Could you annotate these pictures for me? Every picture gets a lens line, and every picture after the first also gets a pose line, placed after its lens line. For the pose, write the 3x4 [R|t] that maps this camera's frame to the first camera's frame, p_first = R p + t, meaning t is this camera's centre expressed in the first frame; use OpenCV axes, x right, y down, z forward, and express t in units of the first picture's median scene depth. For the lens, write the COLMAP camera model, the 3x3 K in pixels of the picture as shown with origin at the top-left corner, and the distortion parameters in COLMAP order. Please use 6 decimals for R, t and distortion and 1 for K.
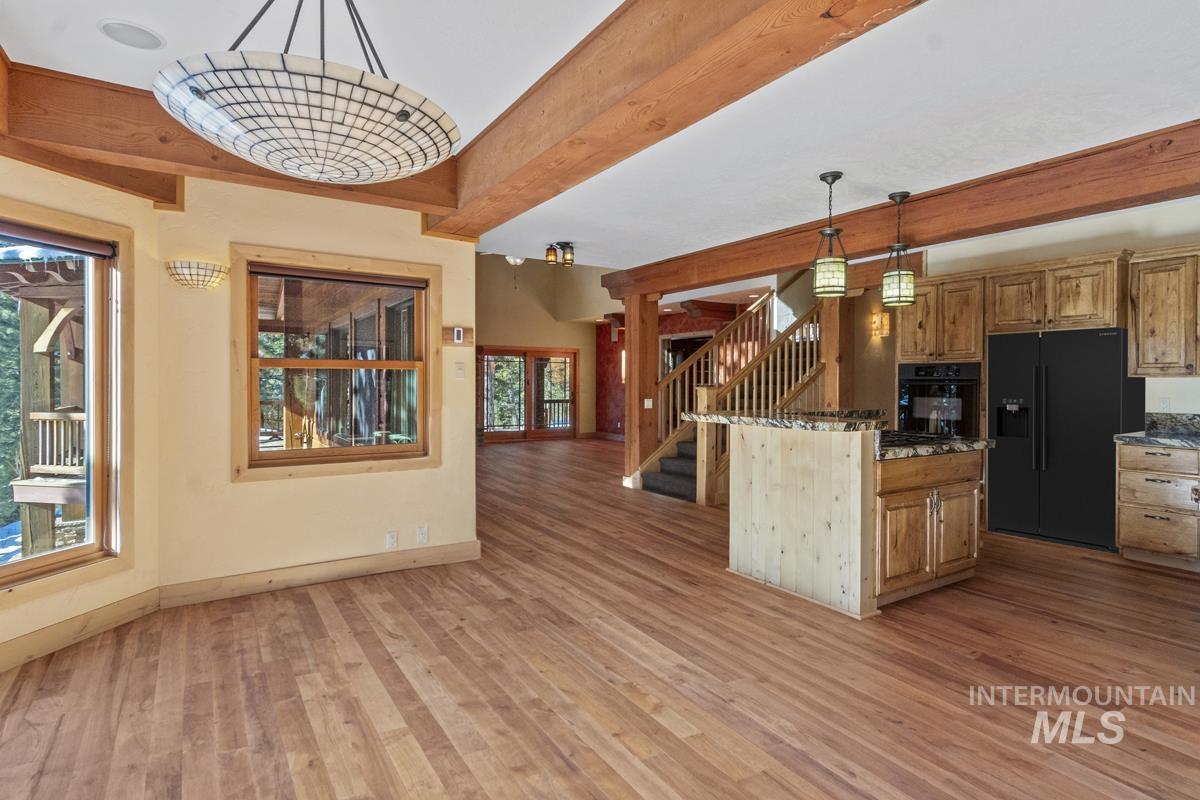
lens RADIAL K [[617.5, 0, 597.1], [0, 617.5, 389.6], [0, 0, 1]] dist [0.012978, 0.000604]
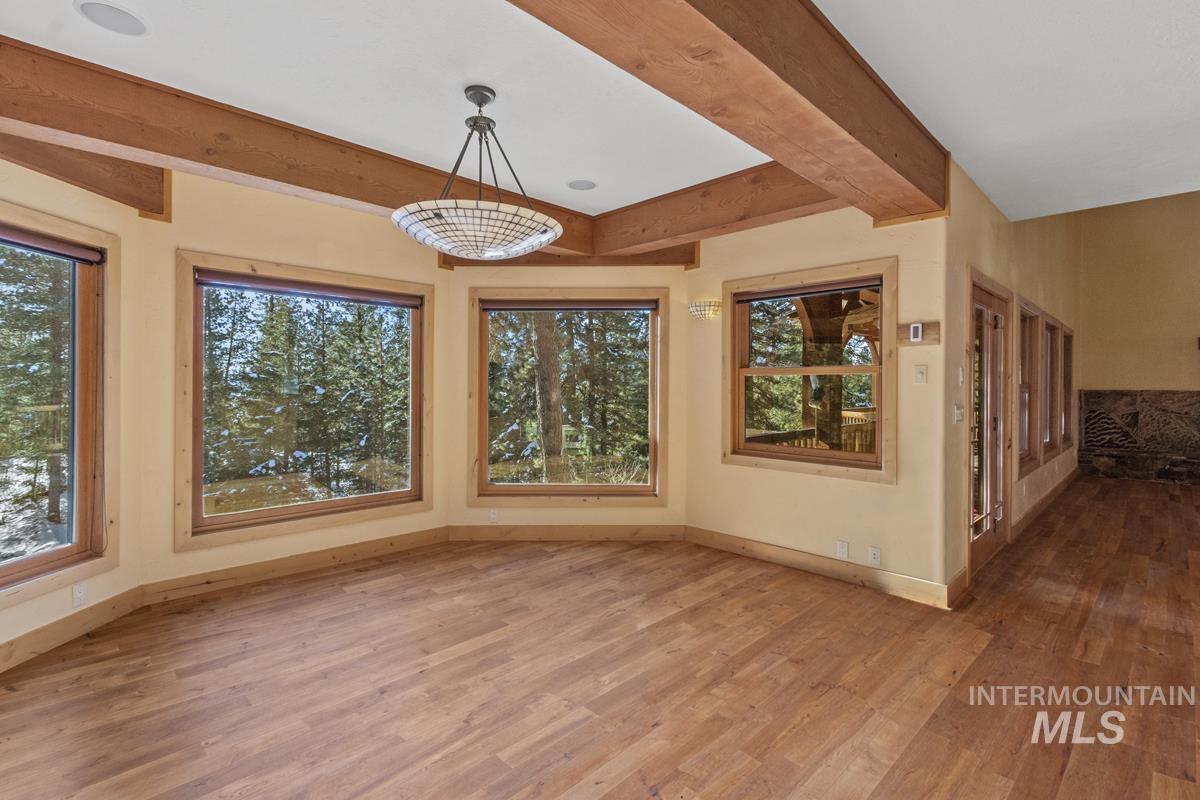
lens RADIAL K [[555.1, 0, 603.9], [0, 555.1, 389.0], [0, 0, 1]] dist [0.013997, -0.001713]
pose [[0.212233, 0.004414, -0.977209, 0.501884], [-0.016792, 0.999859, 0.000869, -0.004997], [0.977075, 0.016225, 0.212278, 0.490005]]
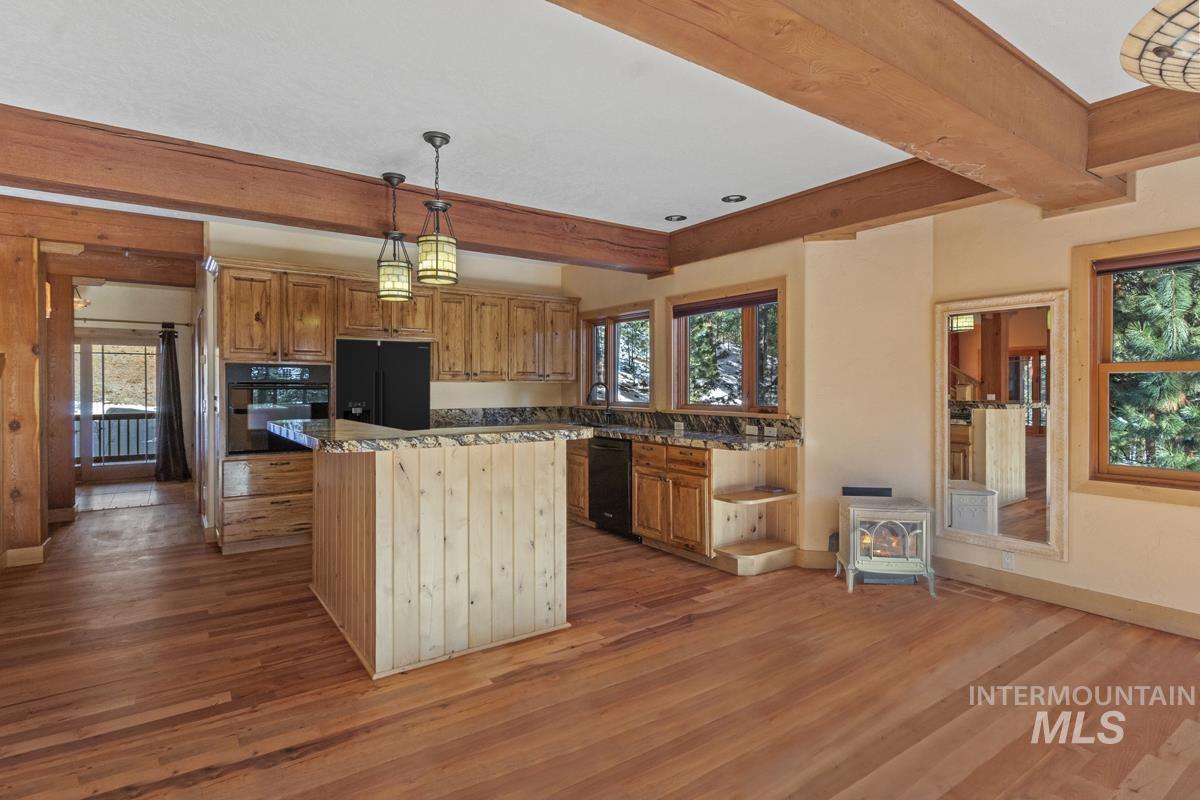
lens RADIAL K [[617.5, 0, 601.9], [0, 617.5, 391.9], [0, 0, 1]] dist [0.012978, 0.000604]
pose [[-0.045053, -0.011287, 0.998921, -0.500738], [0.011886, 0.999859, 0.011834, -0.012810], [-0.998914, 0.012406, -0.044912, 0.880472]]
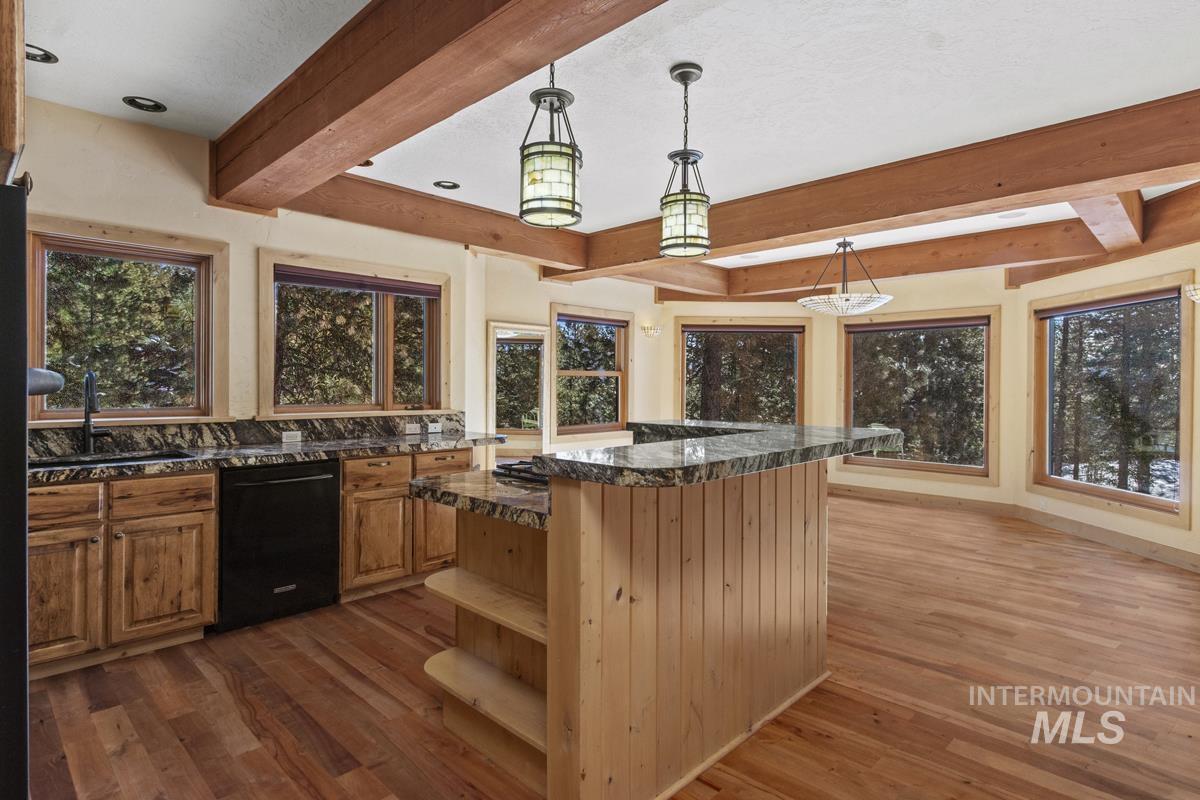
lens RADIAL K [[630.8, 0, 599.5], [0, 630.8, 391.6], [0, 0, 1]] dist [-0.003643, -0.000189]
pose [[-0.972036, -0.004931, -0.234778, 0.681246], [-0.010632, 0.999678, 0.023025, -0.018572], [0.234589, 0.024877, -0.971776, 1.768818]]
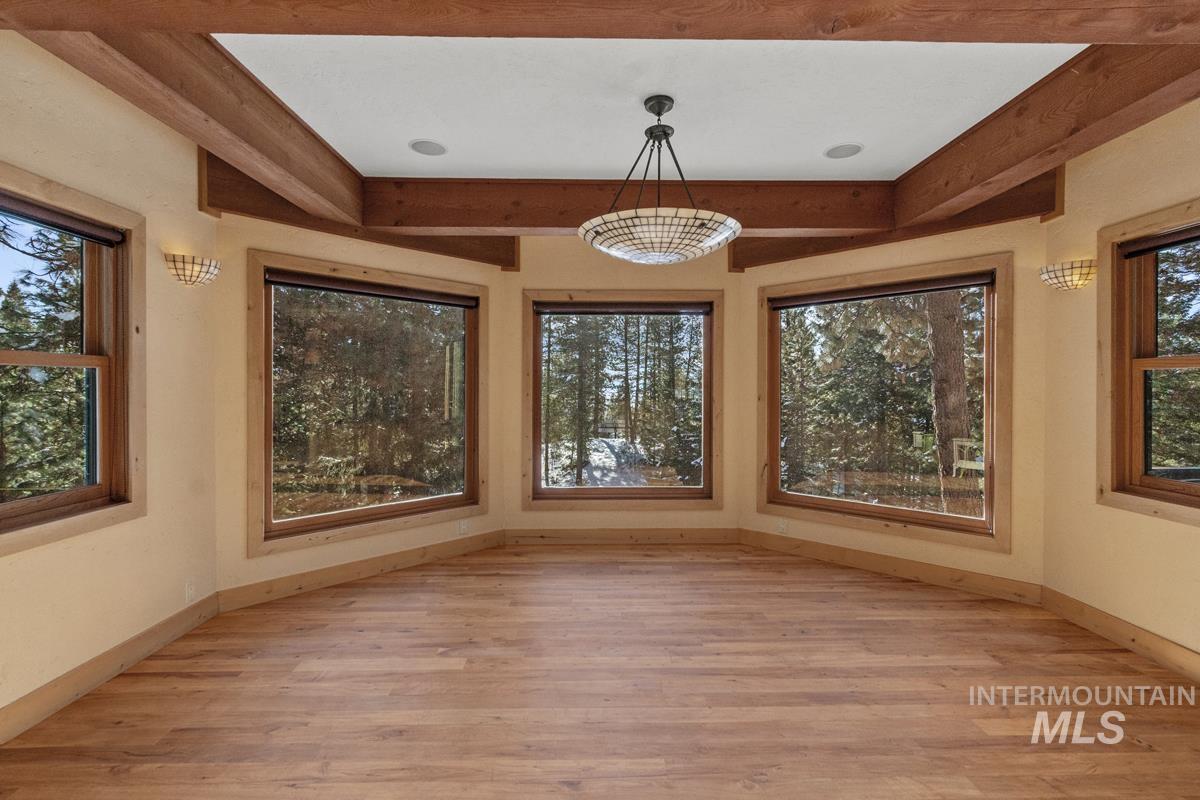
lens RADIAL K [[555.1, 0, 601.9], [0, 555.1, 395.6], [0, 0, 1]] dist [0.013997, -0.001713]
pose [[-0.515847, 0.008922, -0.856634, 0.439183], [-0.011293, 0.999788, 0.017213, -0.007473], [0.856606, 0.018554, -0.515637, 0.788979]]
